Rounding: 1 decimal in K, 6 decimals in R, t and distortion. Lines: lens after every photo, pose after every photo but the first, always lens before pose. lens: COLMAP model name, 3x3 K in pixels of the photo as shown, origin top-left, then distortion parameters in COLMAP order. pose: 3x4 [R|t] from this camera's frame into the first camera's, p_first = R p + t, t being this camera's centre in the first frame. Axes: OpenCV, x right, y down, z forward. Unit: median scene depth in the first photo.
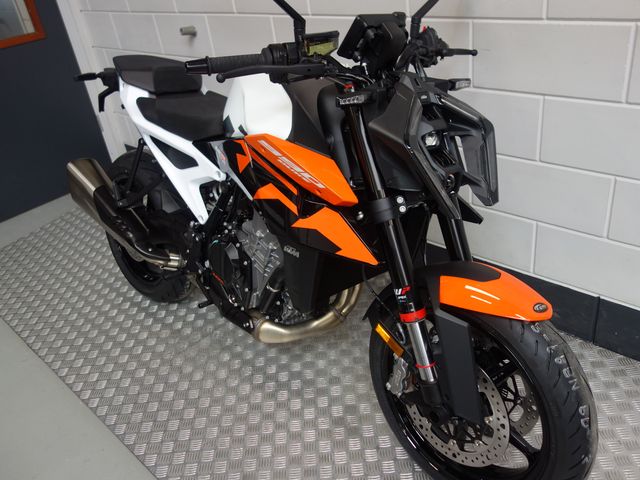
lens RADIAL K [[569.7, 0, 320.0], [0, 569.7, 240.0], [0, 0, 1]] dist [-0.004051, 0.000231]
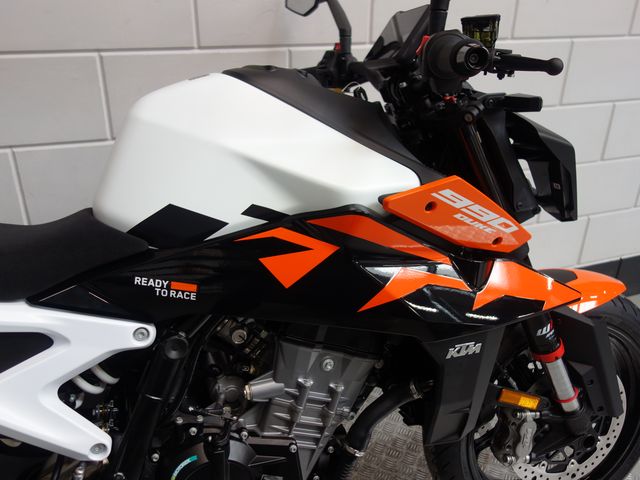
lens RADIAL K [[569.7, 0, 320.0], [0, 569.7, 240.0], [0, 0, 1]] dist [-0.004051, 0.000231]
pose [[0.425943, -0.256166, 0.867728, -0.533822], [0.391909, 0.916671, 0.078238, -0.173755], [-0.815463, 0.306745, 0.490843, 0.639381]]
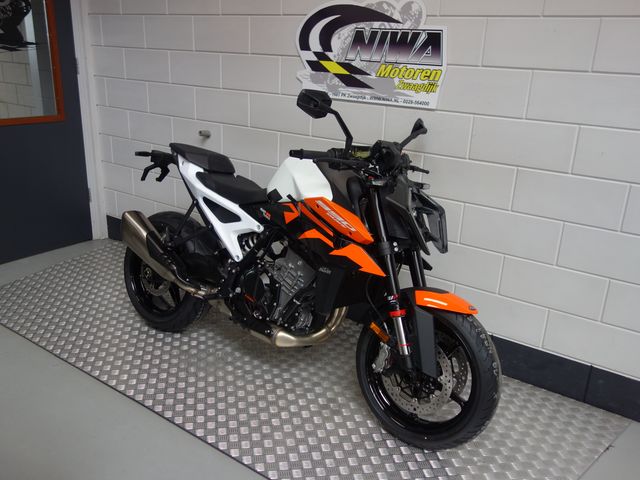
lens RADIAL K [[569.7, 0, 320.0], [0, 569.7, 240.0], [0, 0, 1]] dist [-0.004051, 0.000231]
pose [[0.972982, 0.115867, 0.199702, -0.326740], [-0.071059, 0.973253, -0.218469, 0.238004], [-0.219674, 0.198376, 0.955191, -0.458286]]
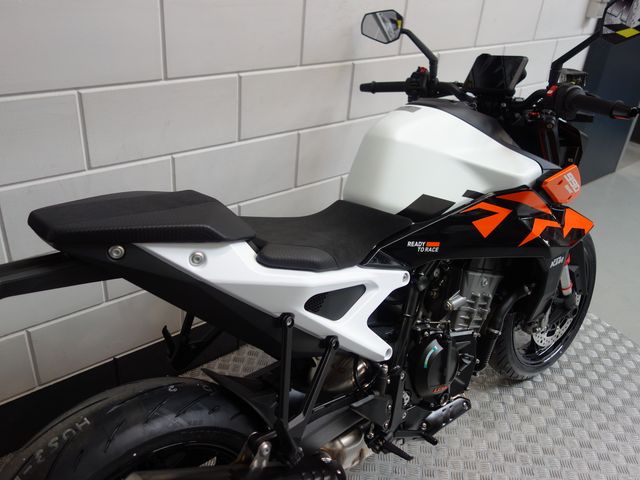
lens RADIAL K [[569.7, 0, 320.0], [0, 569.7, 240.0], [0, 0, 1]] dist [-0.004051, 0.000231]
pose [[0.079069, -0.360766, 0.929299, -0.919141], [0.420397, 0.857335, 0.297059, -0.453006], [-0.903889, 0.367186, 0.219453, 0.954868]]
